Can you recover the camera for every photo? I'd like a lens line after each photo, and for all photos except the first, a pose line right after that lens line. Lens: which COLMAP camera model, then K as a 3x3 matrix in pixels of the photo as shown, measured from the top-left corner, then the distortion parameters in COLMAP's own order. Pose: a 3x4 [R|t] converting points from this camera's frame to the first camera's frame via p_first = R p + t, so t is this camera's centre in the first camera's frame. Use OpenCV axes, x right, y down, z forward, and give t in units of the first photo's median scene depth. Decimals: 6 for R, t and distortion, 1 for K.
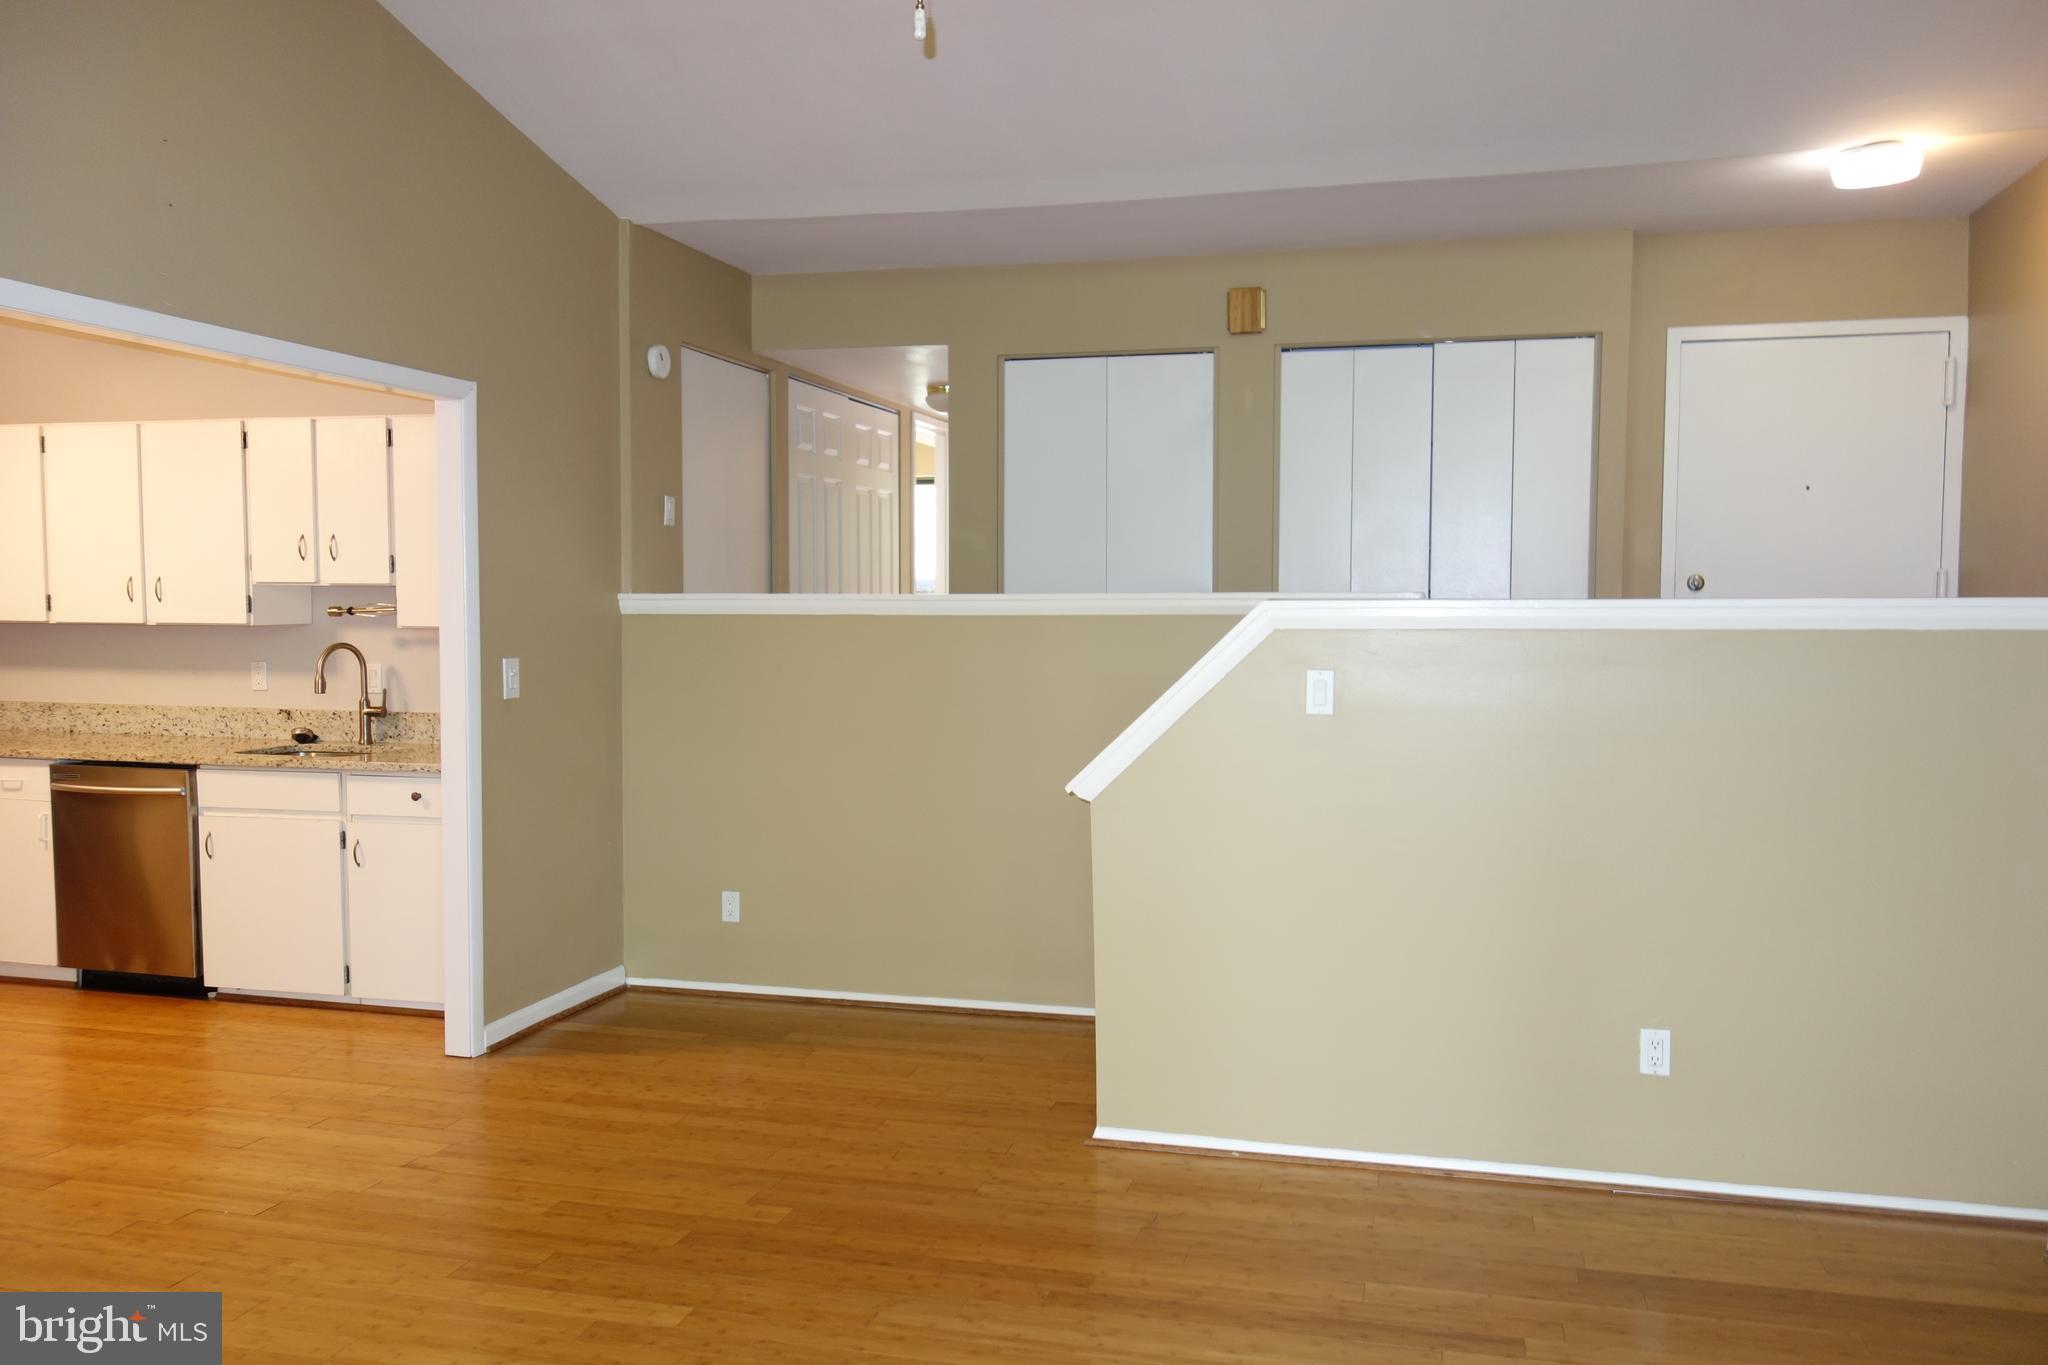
lens RADIAL K [[1616.8, 0, 1020.7], [0, 1616.8, 688.7], [0, 0, 1]] dist [0.008402, -0.004652]
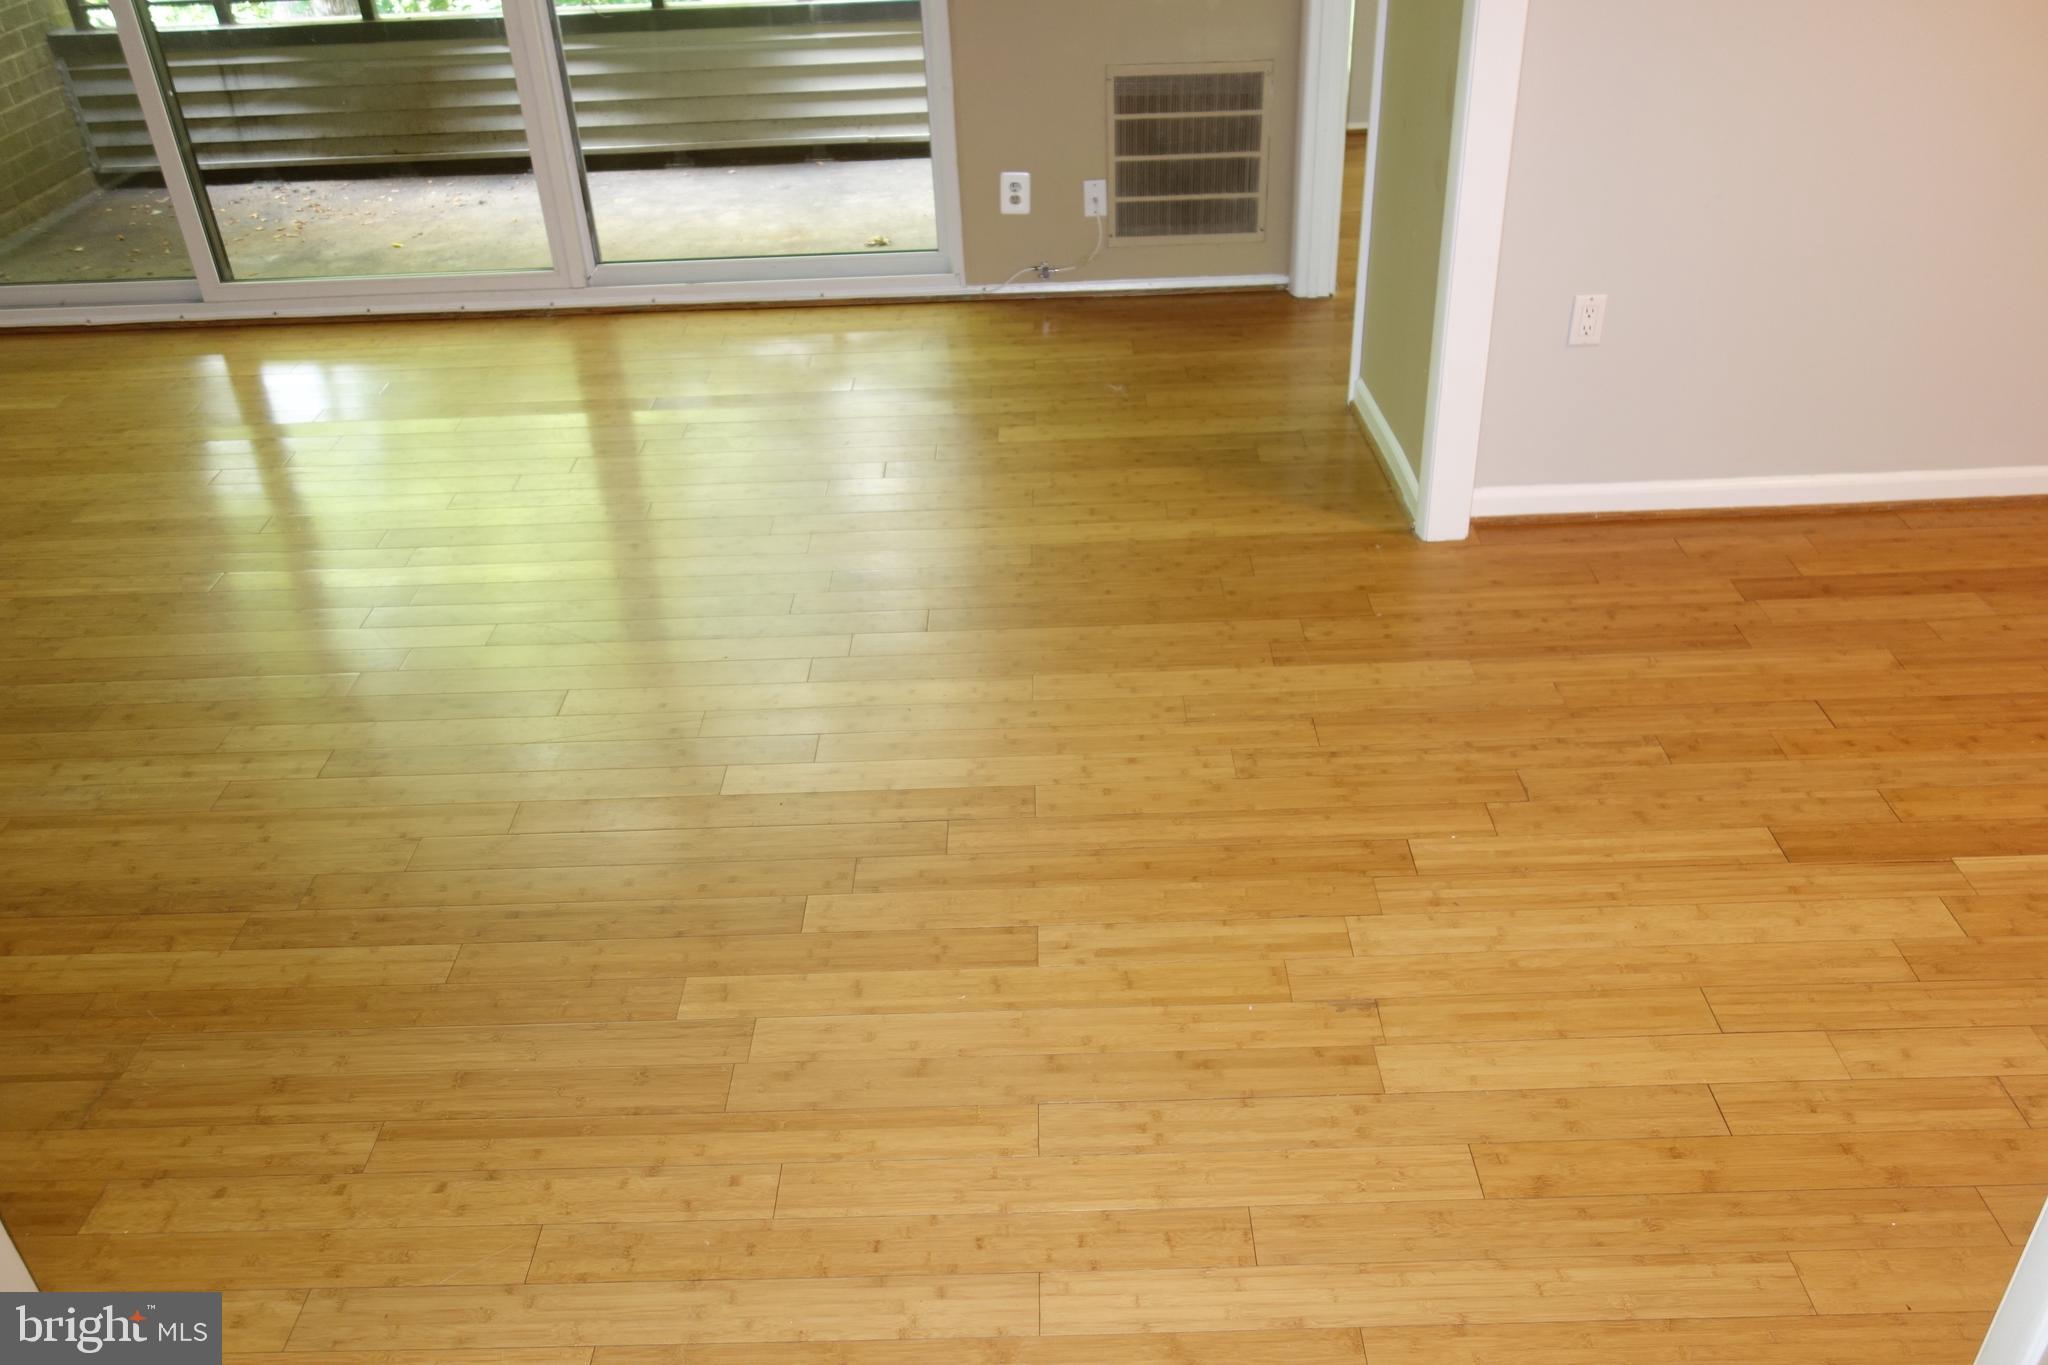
lens RADIAL K [[1616.8, 0, 1018.4], [0, 1616.8, 682.1], [0, 0, 1]] dist [0.008402, -0.004652]
pose [[-0.967287, 0.169158, -0.189053, -0.120054], [0.027064, 0.809790, 0.586096, -0.113711], [0.252236, 0.561806, -0.787878, 1.018020]]
